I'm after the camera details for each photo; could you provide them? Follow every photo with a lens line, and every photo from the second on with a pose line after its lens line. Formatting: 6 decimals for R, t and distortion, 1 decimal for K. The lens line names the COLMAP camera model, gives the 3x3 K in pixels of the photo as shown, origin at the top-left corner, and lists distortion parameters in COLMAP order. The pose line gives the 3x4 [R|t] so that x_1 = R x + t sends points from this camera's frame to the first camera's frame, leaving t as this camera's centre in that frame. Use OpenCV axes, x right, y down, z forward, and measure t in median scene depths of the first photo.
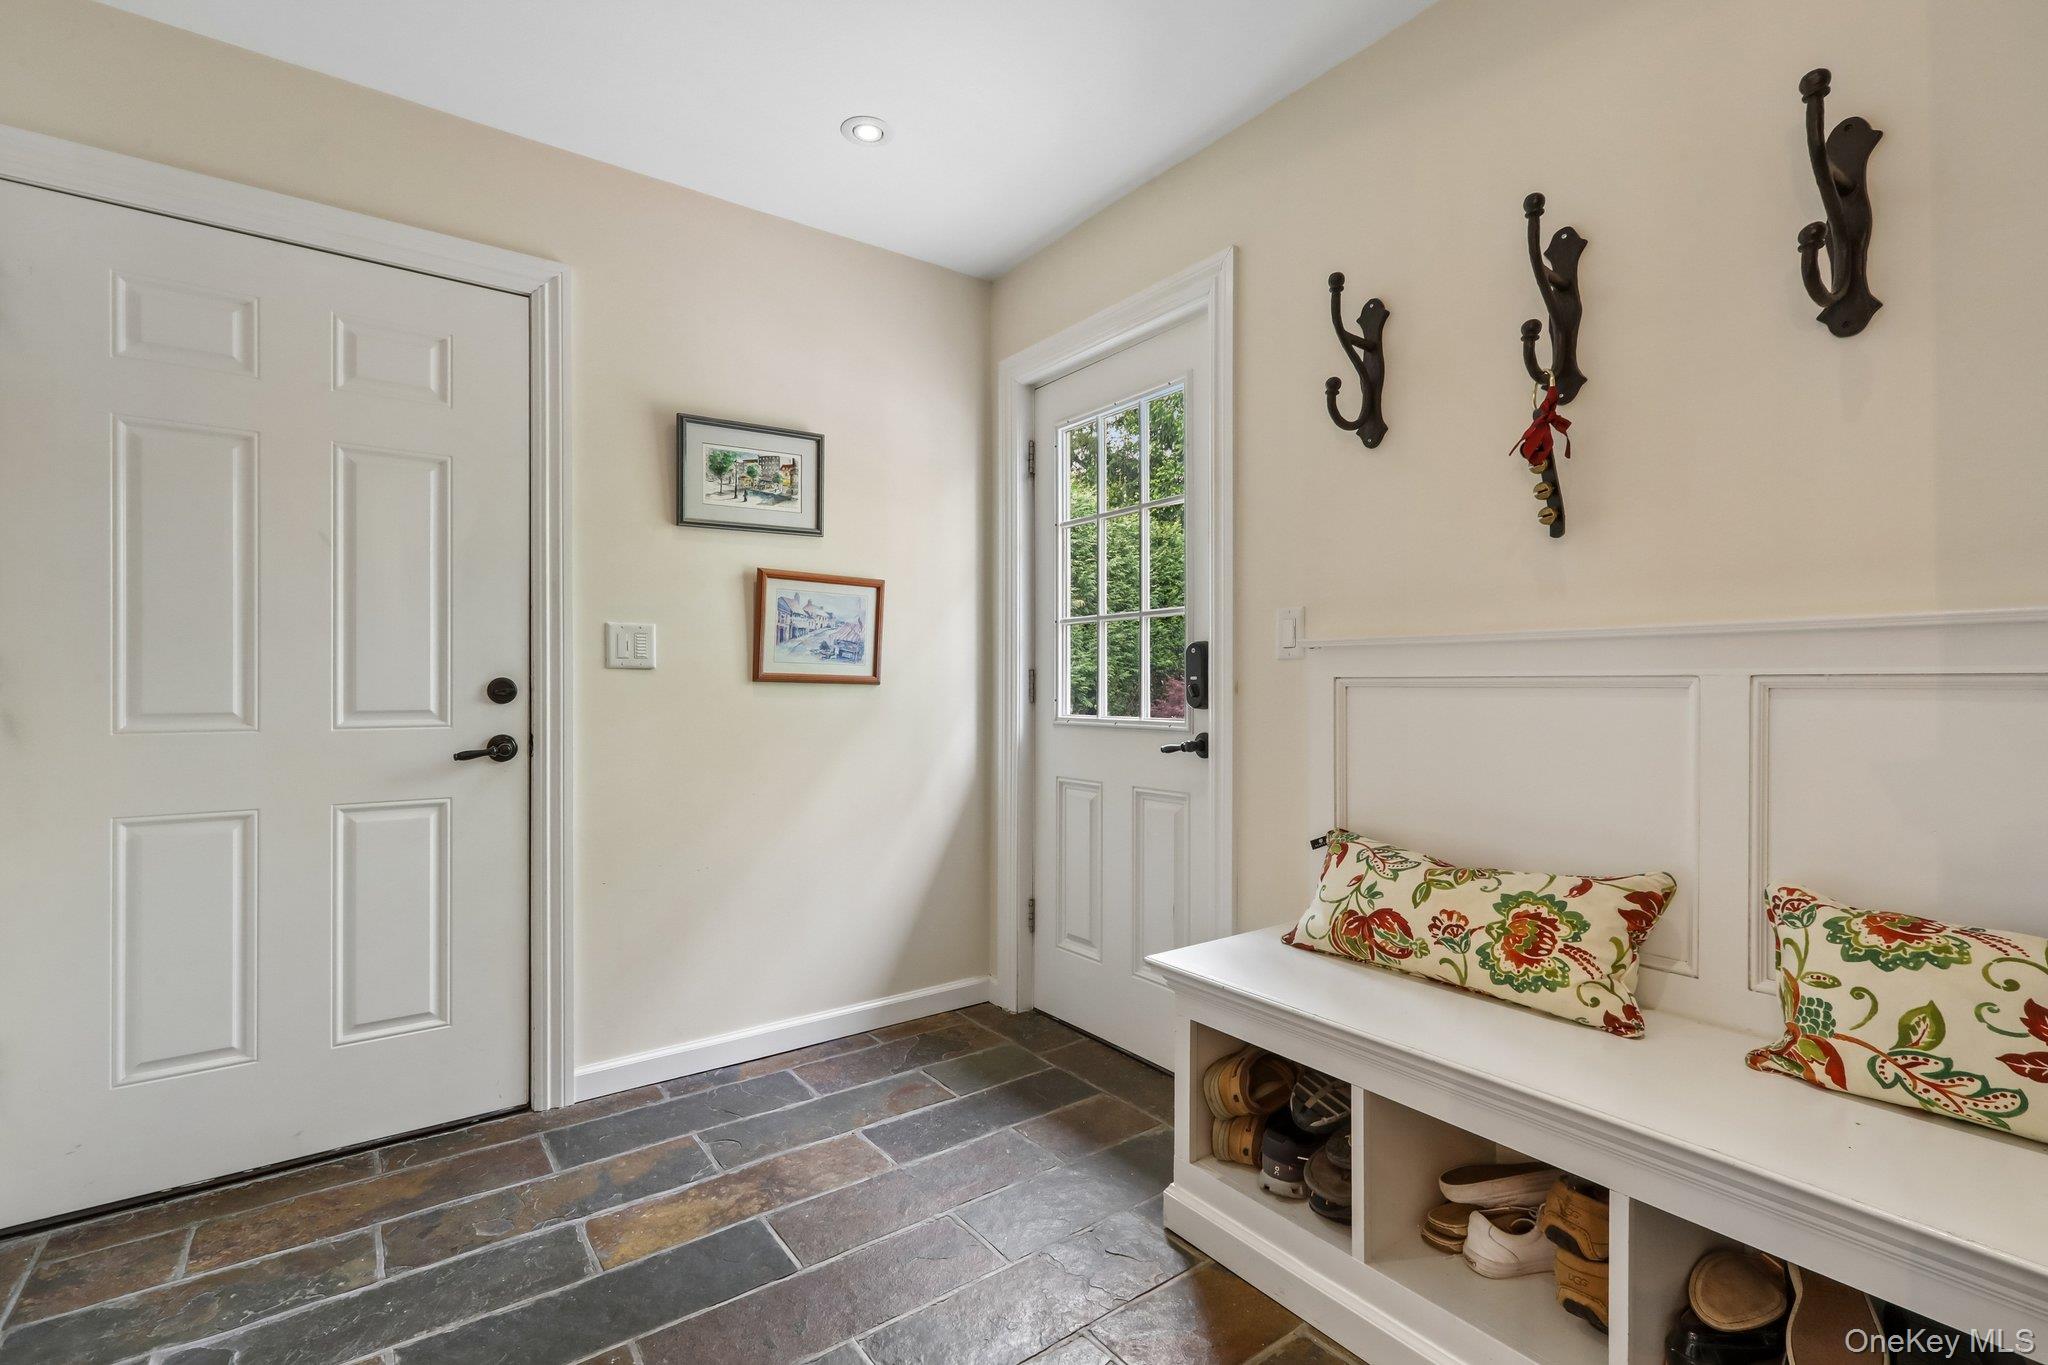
lens RADIAL K [[914.6, 0, 1028.3], [0, 914.6, 687.4], [0, 0, 1]] dist [0.000149, 0.000077]
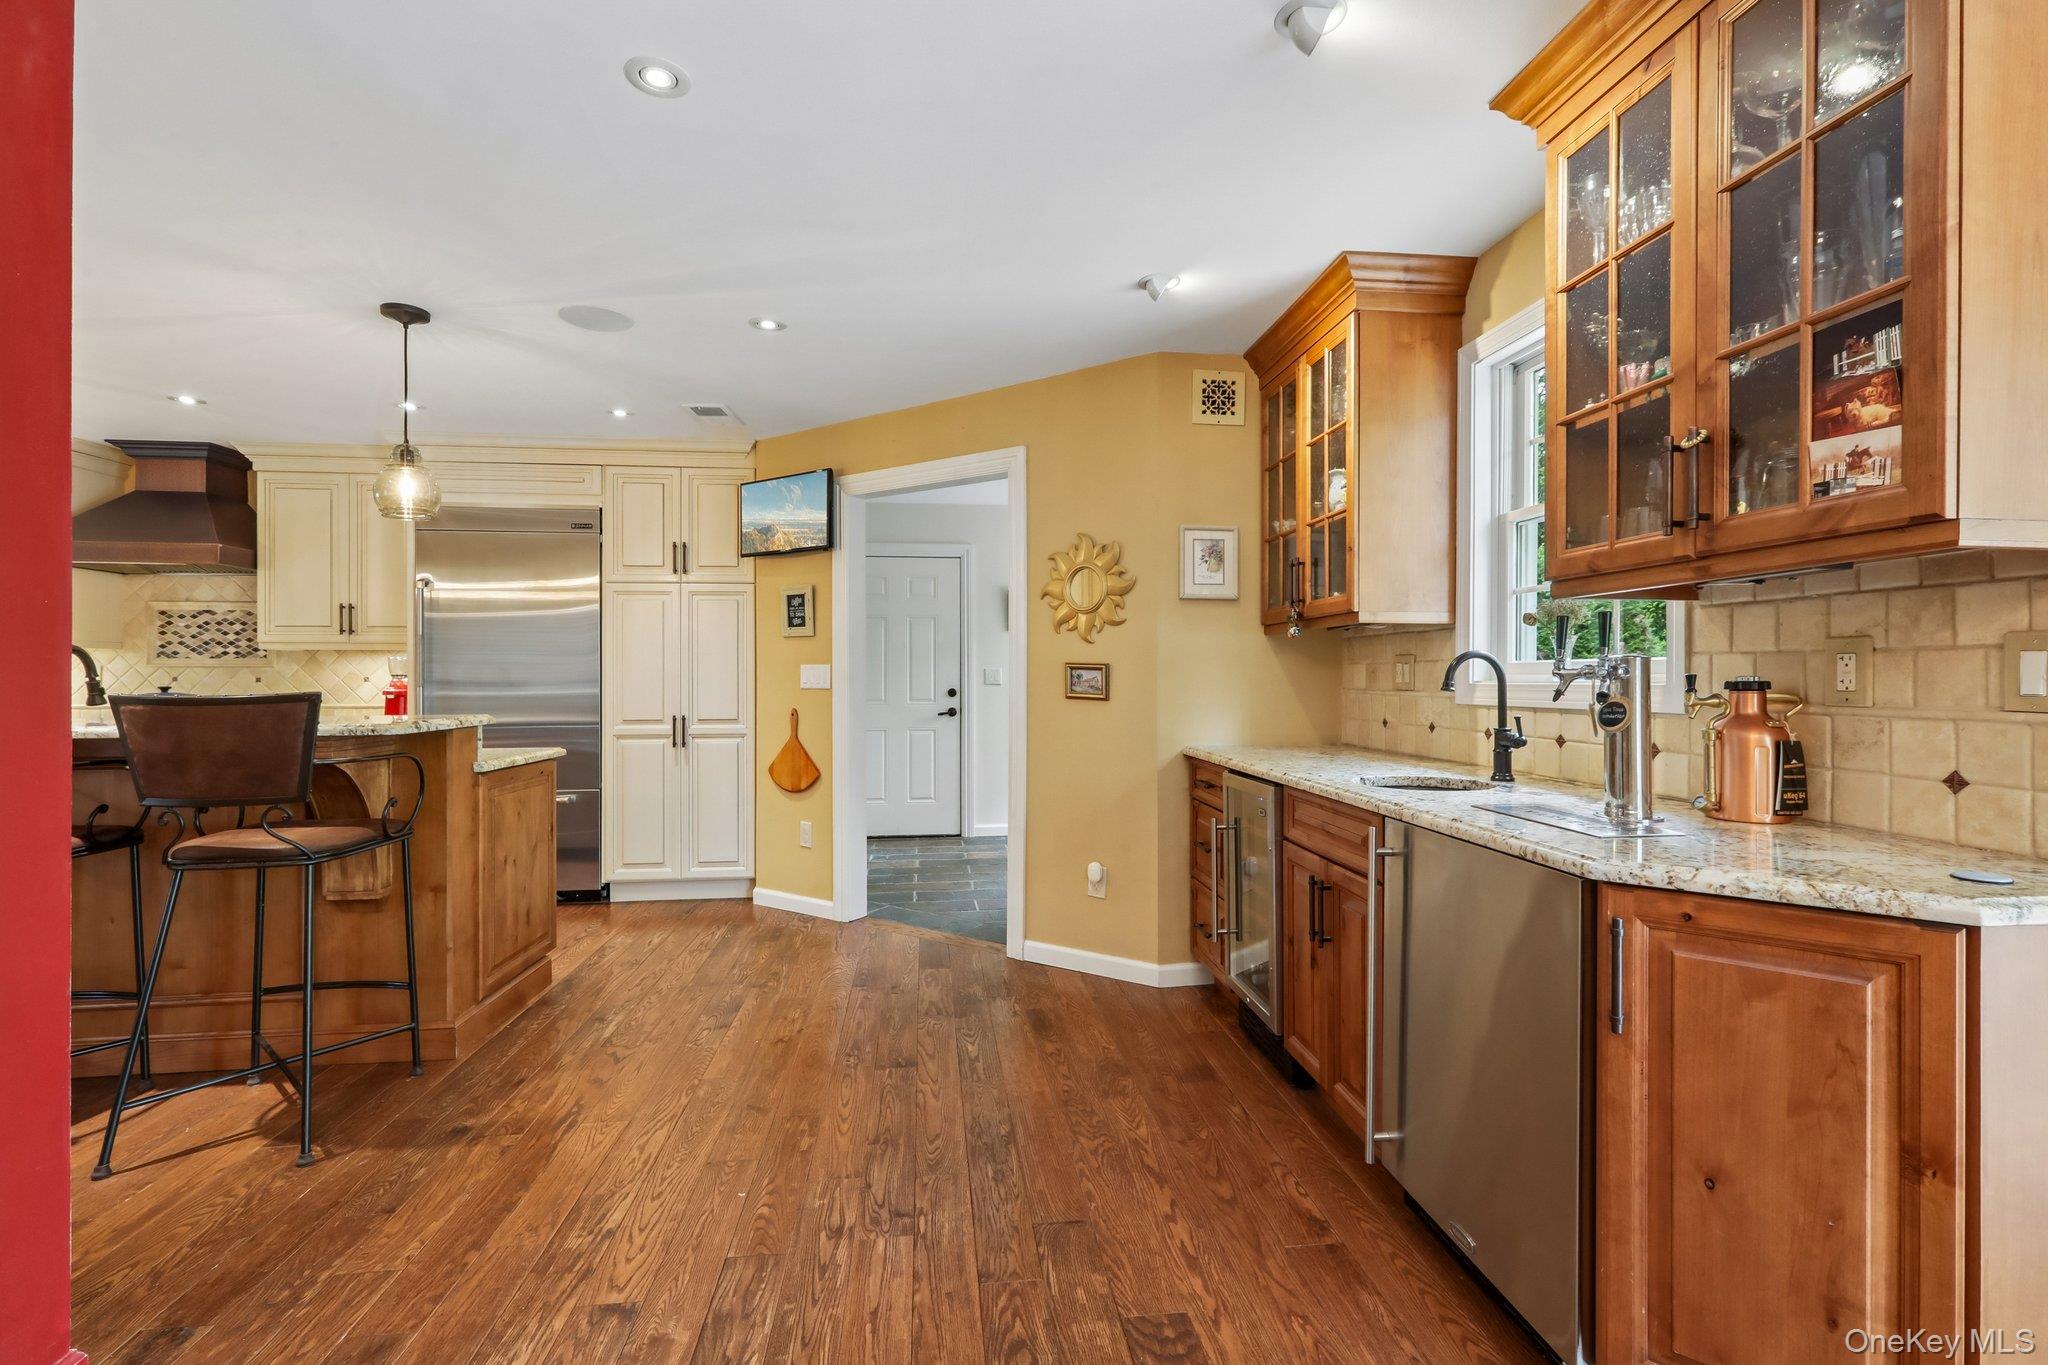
lens RADIAL K [[914.7, 0, 1027.1], [0, 914.7, 675.9], [0, 0, 1]] dist [0.000237, 0.000414]
pose [[0.866101, -0.001572, -0.499866, 1.562821], [-0.000739, 0.999990, -0.004425, -0.052751], [0.499868, 0.004202, 0.866091, -2.024845]]
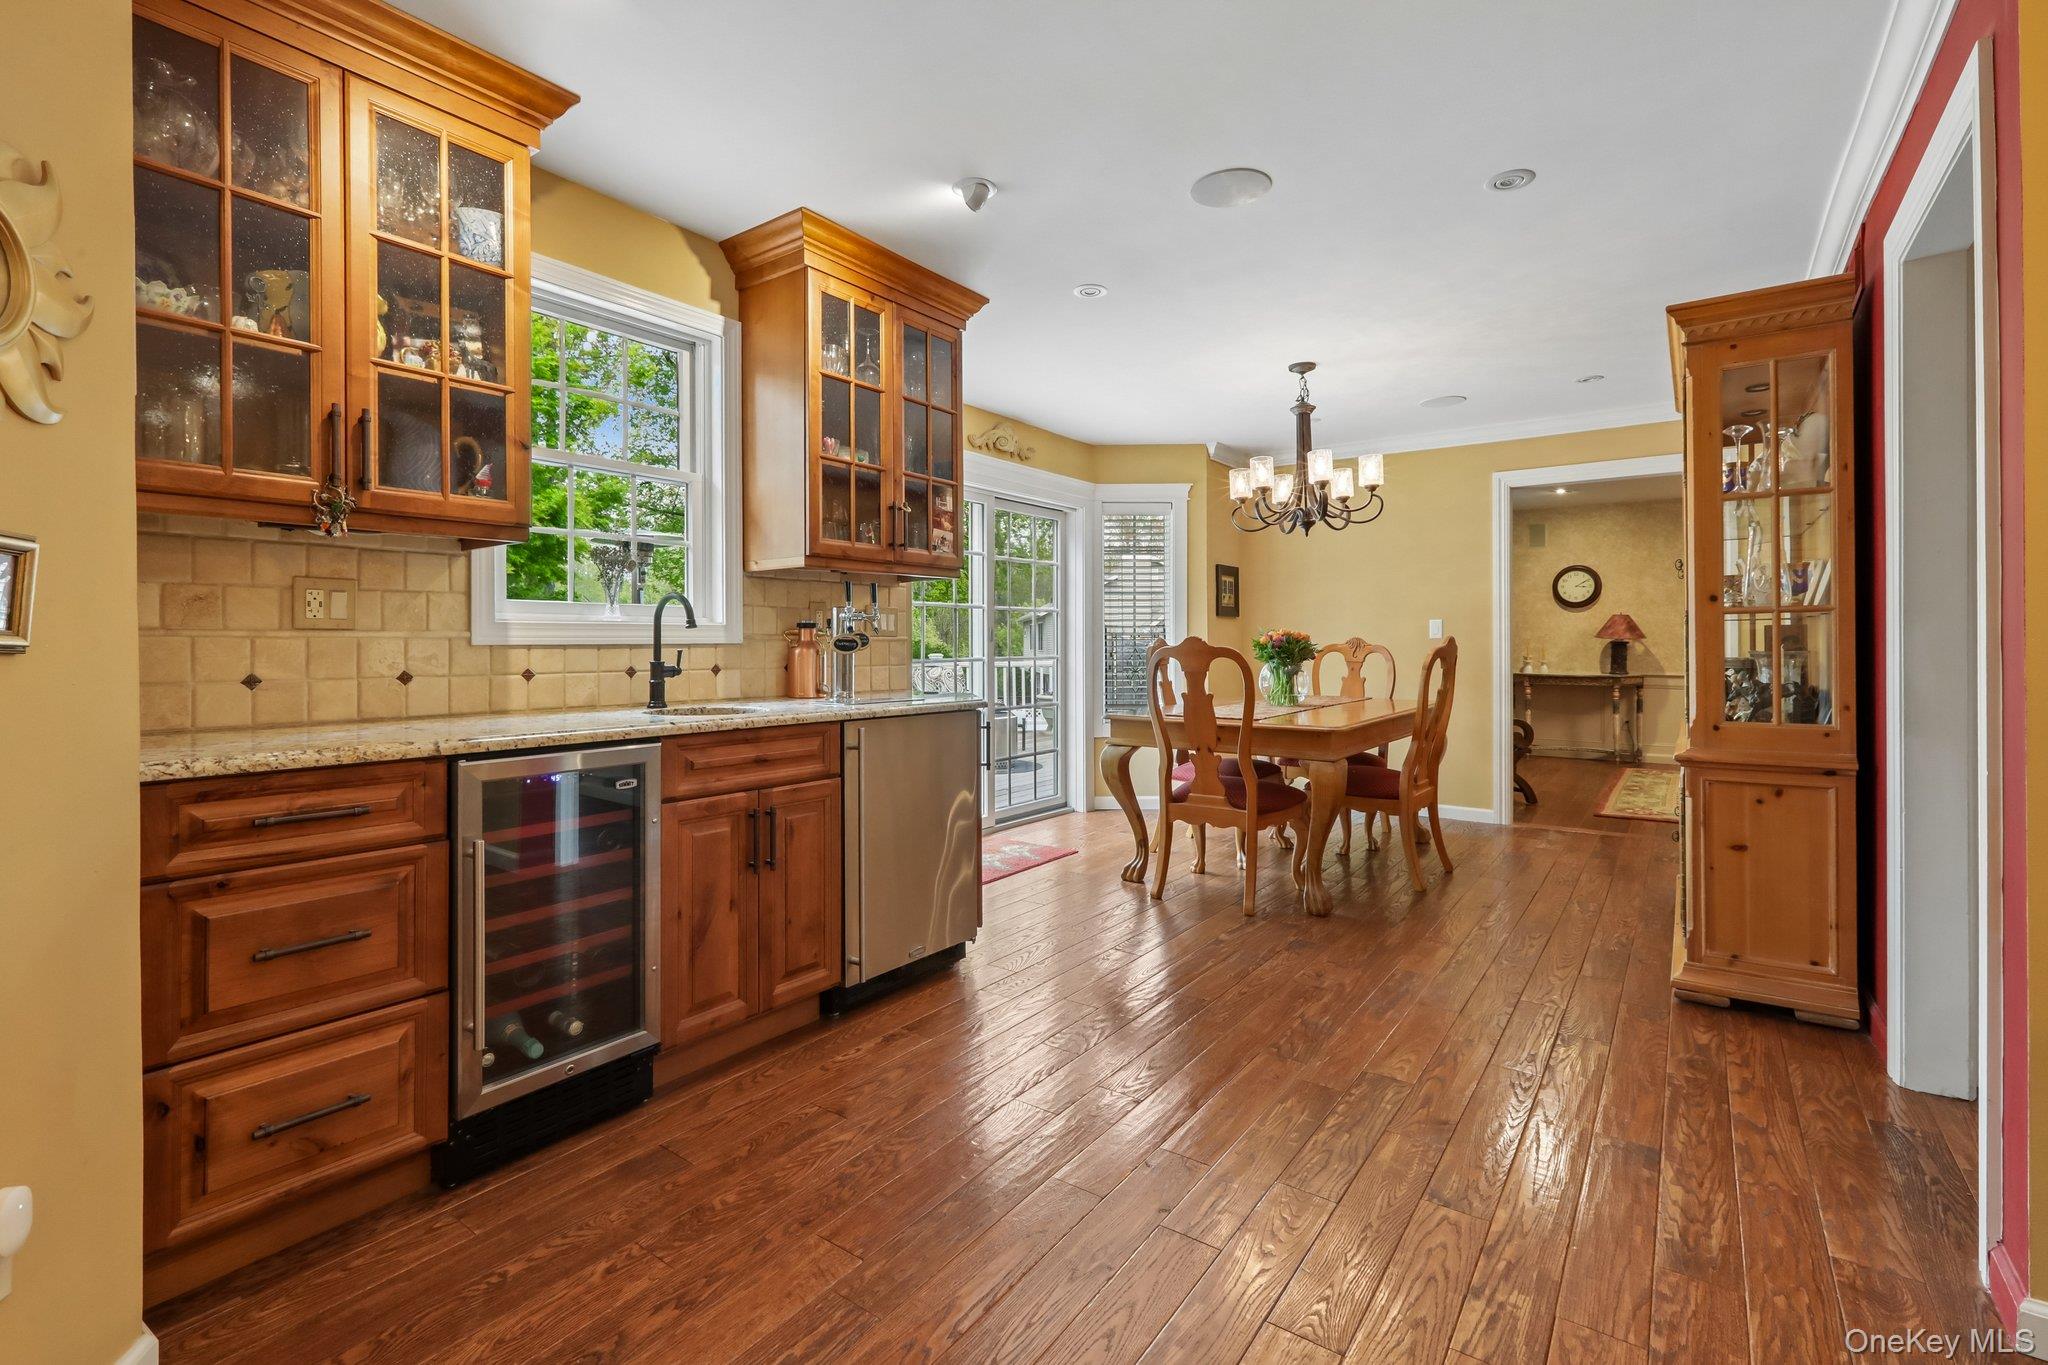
lens RADIAL K [[926.7, 0, 1020.7], [0, 926.7, 646.9], [0, 0, 1]] dist [0.002142, 0.000218]
pose [[-0.304714, -0.003916, 0.952436, -0.322876], [0.004924, 0.999972, 0.005687, -0.008297], [-0.952431, 0.006423, -0.304686, -0.486424]]
